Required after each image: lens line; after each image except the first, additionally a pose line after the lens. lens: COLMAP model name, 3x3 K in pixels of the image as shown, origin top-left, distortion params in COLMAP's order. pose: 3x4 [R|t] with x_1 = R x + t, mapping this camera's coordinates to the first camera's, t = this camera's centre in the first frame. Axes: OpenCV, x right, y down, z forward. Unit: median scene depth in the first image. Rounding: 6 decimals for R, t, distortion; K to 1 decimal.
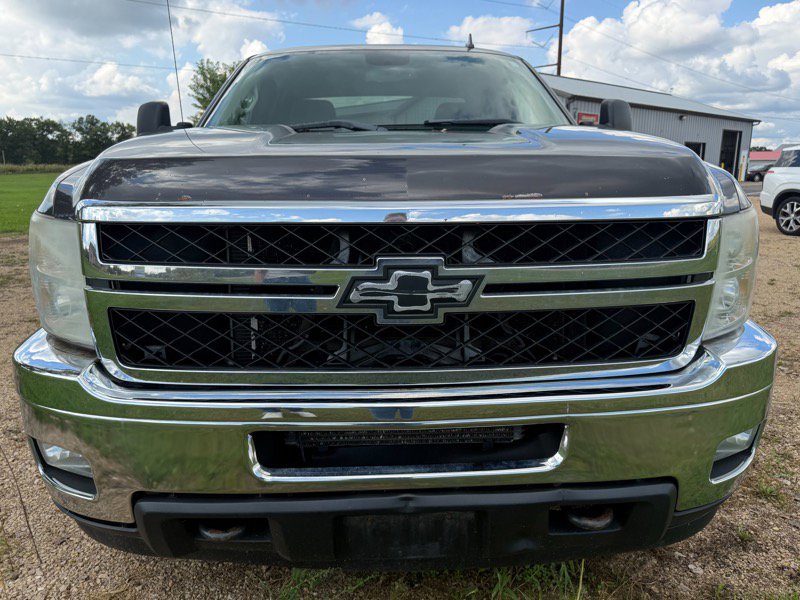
lens RADIAL K [[595.4, 0, 400.6], [0, 595.4, 304.2], [0, 0, 1]] dist [0.003908, -0.007359]
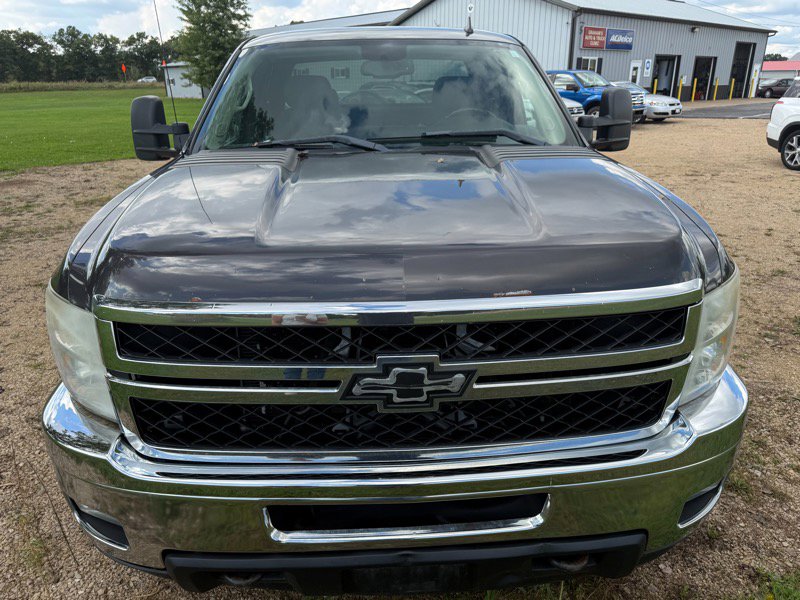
lens RADIAL K [[595.4, 0, 400.6], [0, 595.4, 304.2], [0, 0, 1]] dist [0.003908, -0.007359]
pose [[0.999970, -0.007790, 0.000278, 0.002434], [0.007669, 0.989586, 0.143739, -0.212850], [-0.001395, -0.143732, 0.989616, -0.033873]]
